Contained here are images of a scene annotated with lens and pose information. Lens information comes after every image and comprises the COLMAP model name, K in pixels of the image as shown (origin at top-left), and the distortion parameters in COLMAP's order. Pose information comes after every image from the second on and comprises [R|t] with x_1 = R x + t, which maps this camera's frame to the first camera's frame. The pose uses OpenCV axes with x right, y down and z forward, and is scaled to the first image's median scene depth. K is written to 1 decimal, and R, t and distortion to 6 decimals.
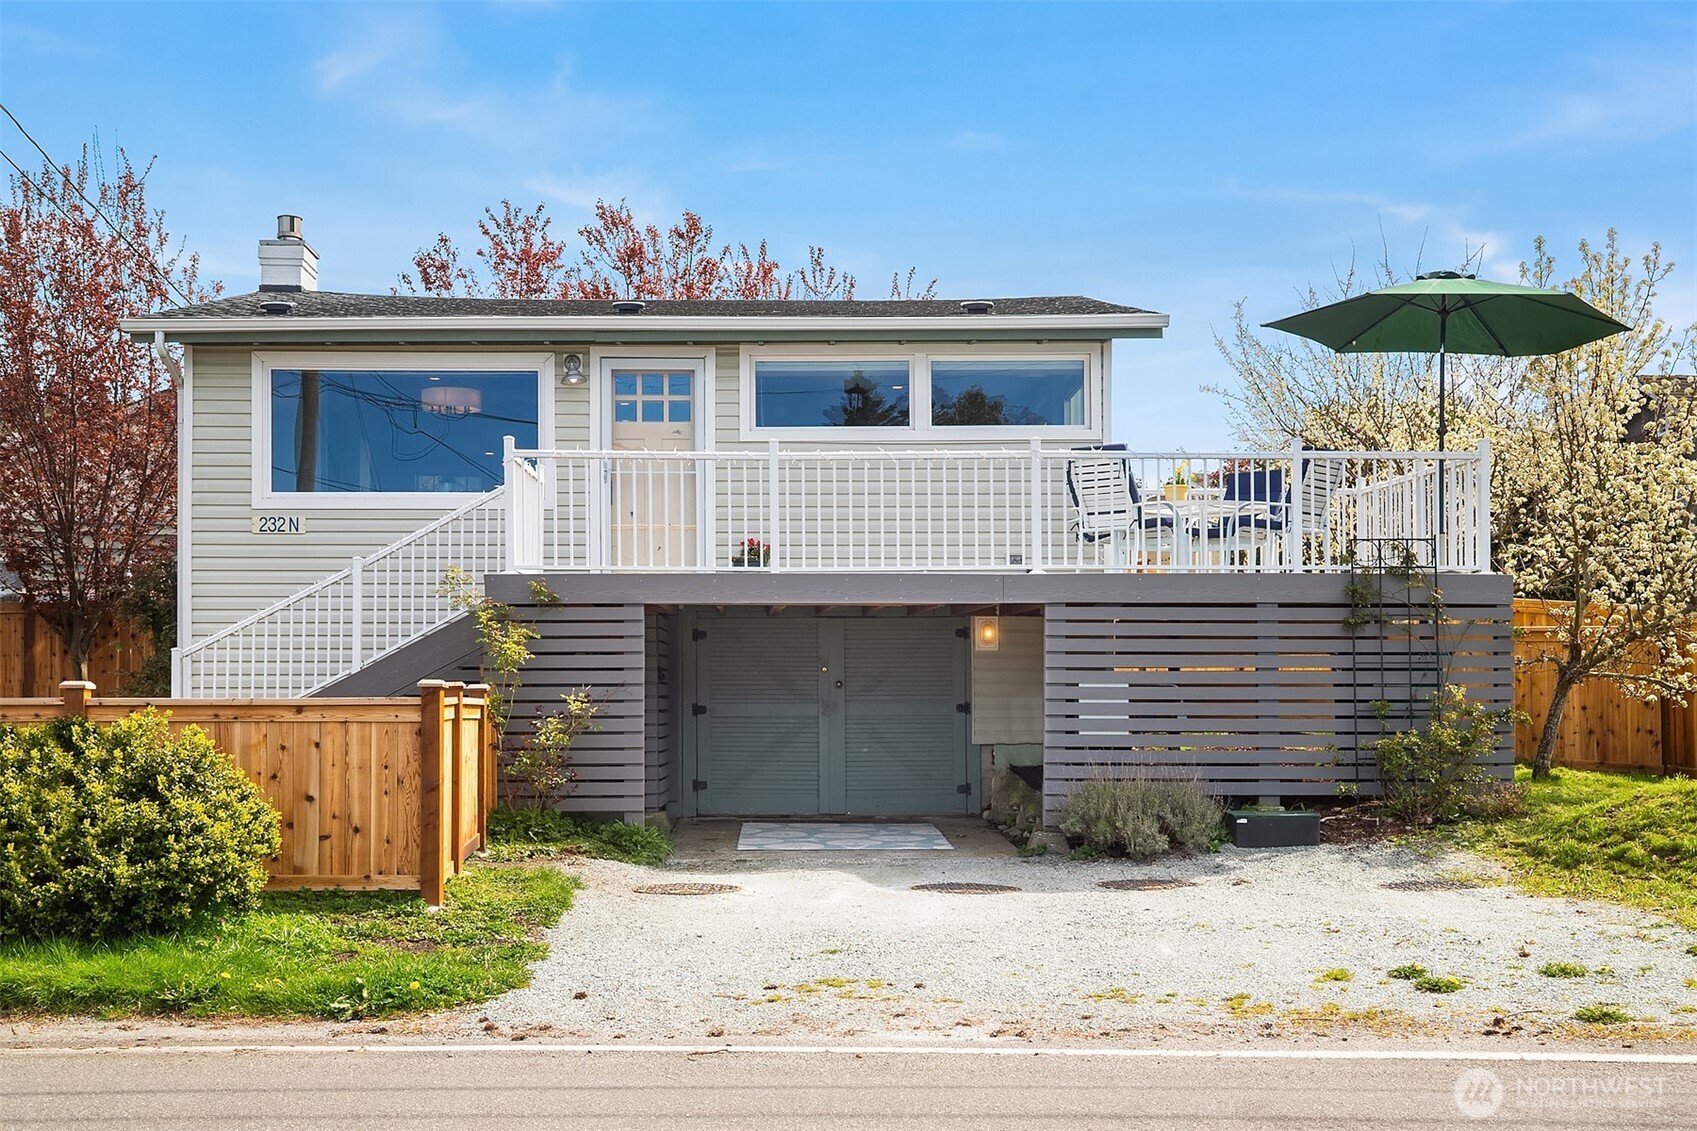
lens RADIAL K [[1922.4, 0, 850.7], [0, 1922.4, 615.8], [0, 0, 1]] dist [0.050778, 0.000000]
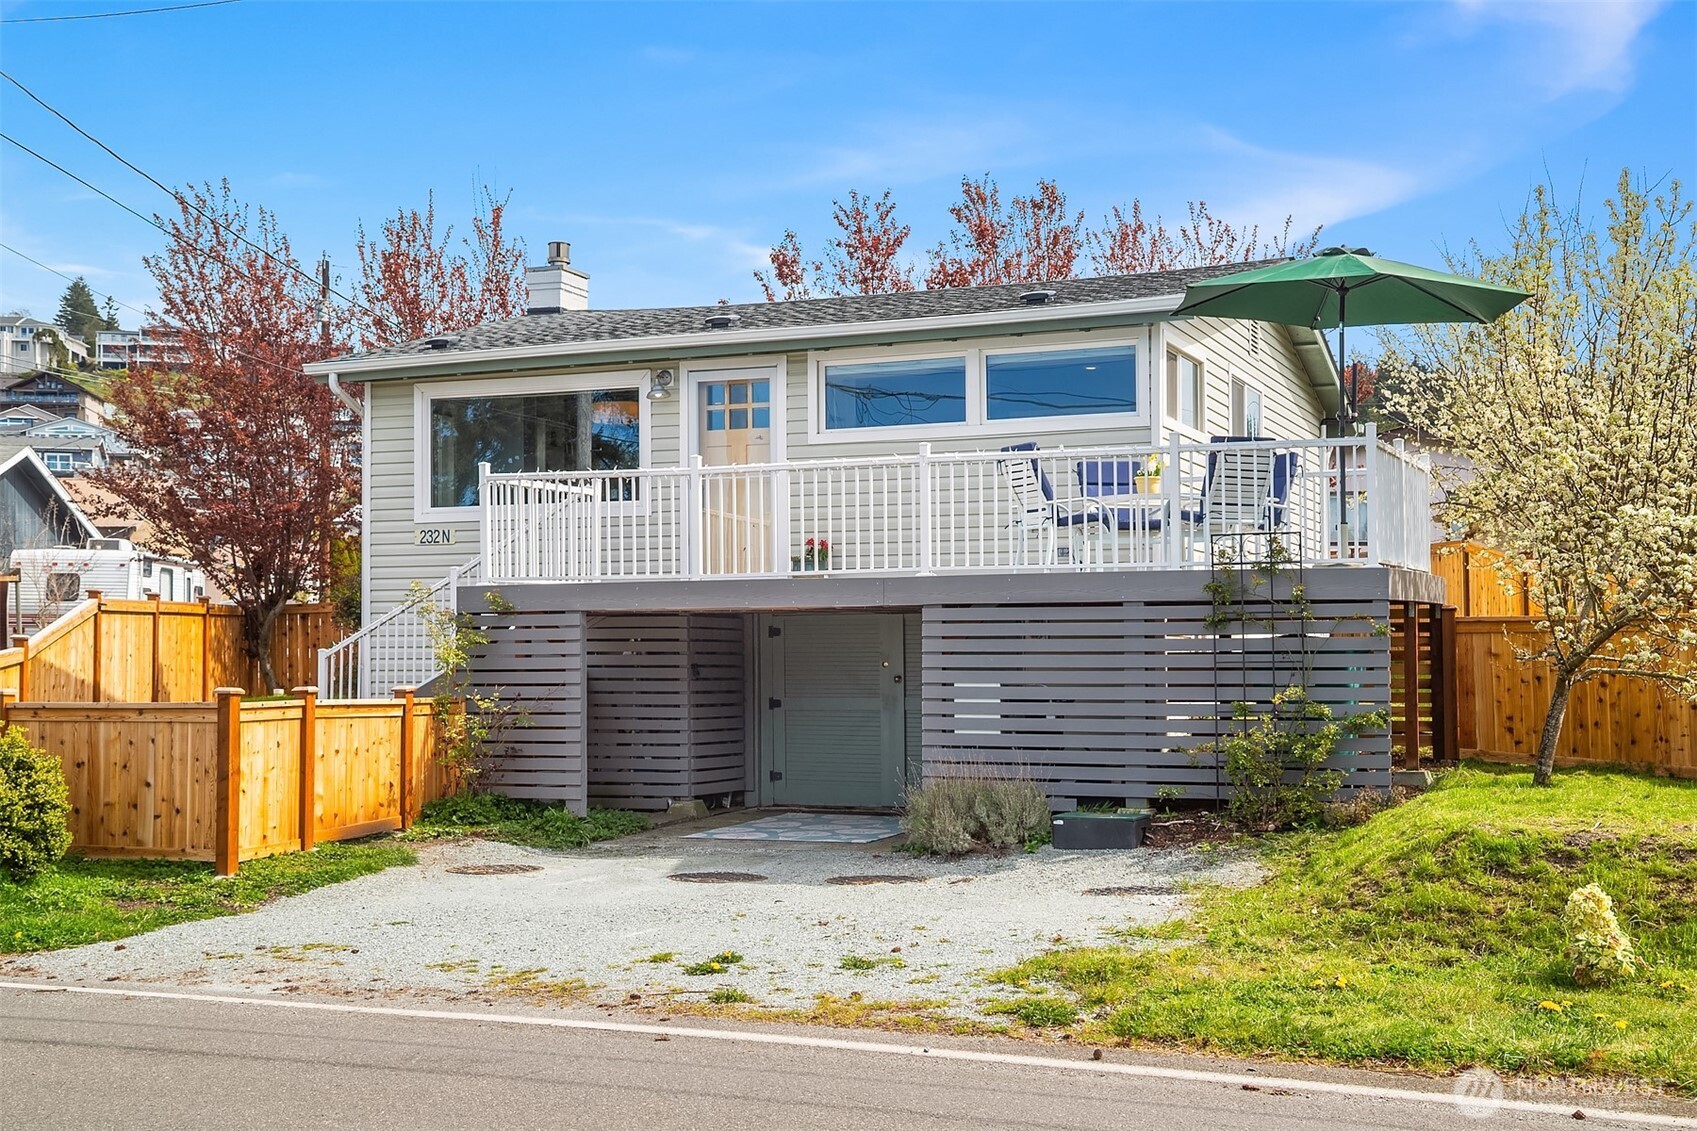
lens RADIAL K [[2155.2, 0, 848.7], [0, 2155.2, 569.9], [0, 0, 1]] dist [0.107209, 0.000000]
pose [[0.917085, -0.020396, -0.398169, 0.462785], [0.019054, 0.999792, -0.007328, -0.015585], [0.398236, -0.000867, 0.917283, -0.062964]]
